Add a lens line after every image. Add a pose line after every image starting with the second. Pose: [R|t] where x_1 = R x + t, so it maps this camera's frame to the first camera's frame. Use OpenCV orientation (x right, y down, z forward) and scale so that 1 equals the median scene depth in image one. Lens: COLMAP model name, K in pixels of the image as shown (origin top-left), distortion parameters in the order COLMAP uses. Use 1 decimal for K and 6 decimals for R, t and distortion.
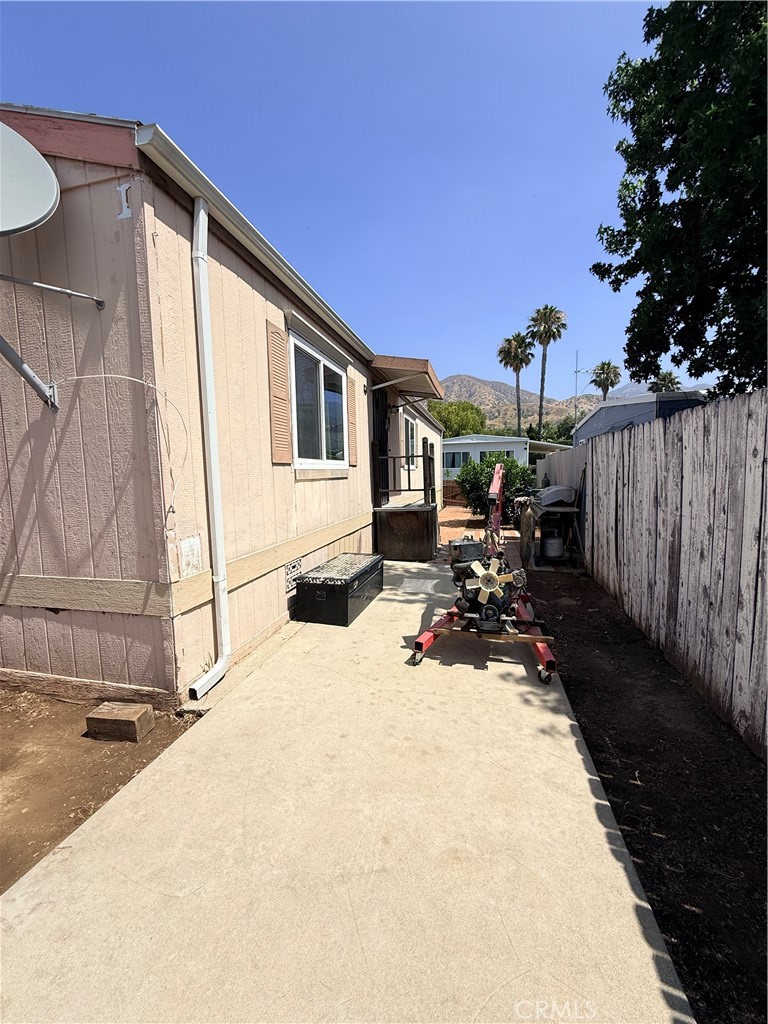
lens RADIAL K [[410.0, 0, 385.1], [0, 410.0, 510.8], [0, 0, 1]] dist [0.001458, 0.000409]
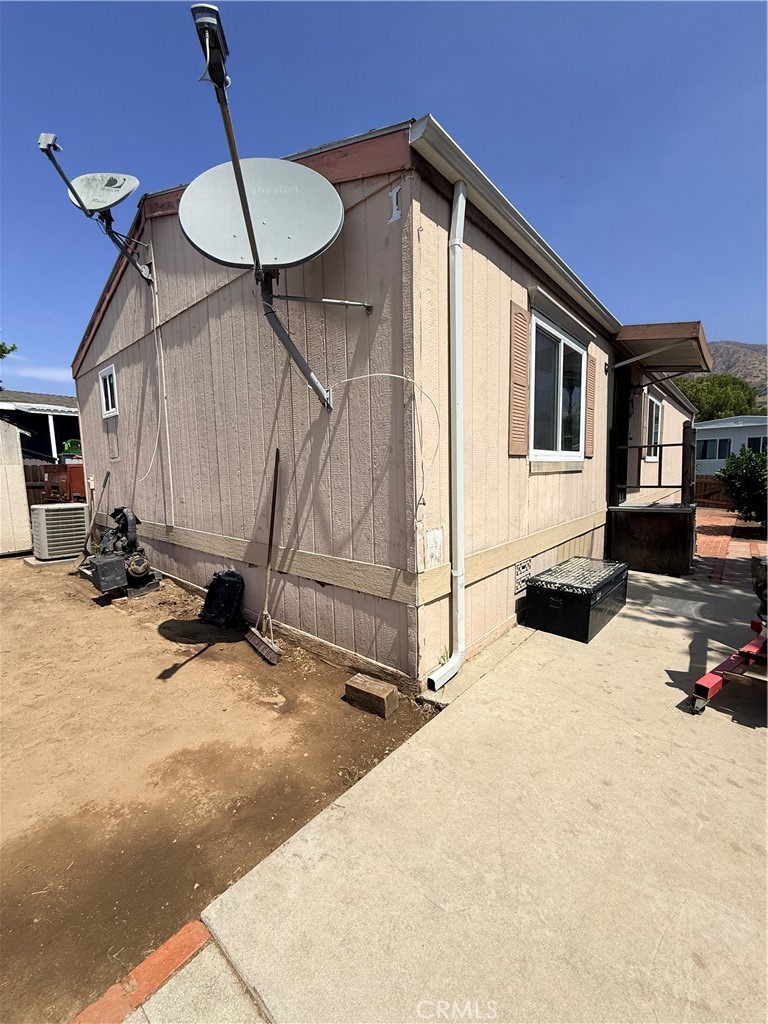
lens RADIAL K [[408.8, 0, 384.0], [0, 408.8, 512.0], [0, 0, 1]] dist [0.001496, 0.000244]
pose [[0.886211, 0.051063, -0.460459, -0.130490], [-0.042015, 0.998670, 0.029884, -0.003430], [0.461372, -0.007137, 0.887178, 0.054868]]
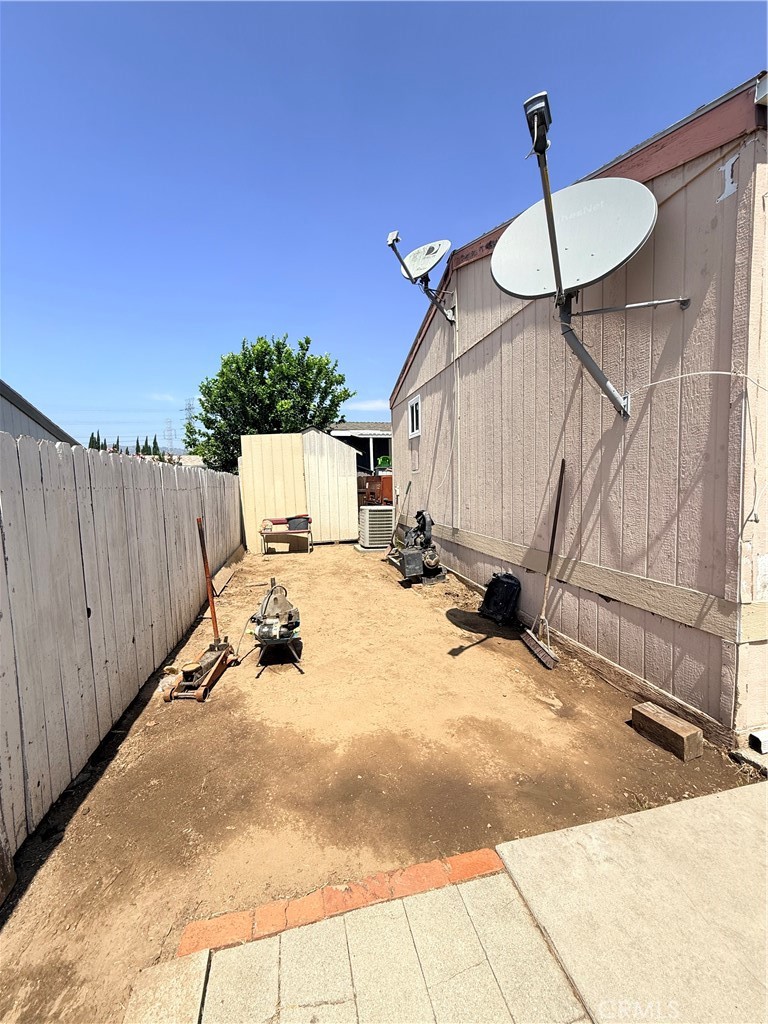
lens RADIAL K [[408.8, 0, 382.8], [0, 408.8, 511.3], [0, 0, 1]] dist [0.000136, 0.000311]
pose [[0.442815, 0.071666, -0.893744, -0.100375], [-0.073463, 0.996349, 0.043496, 0.002016], [0.893599, 0.046396, 0.446463, -0.056445]]
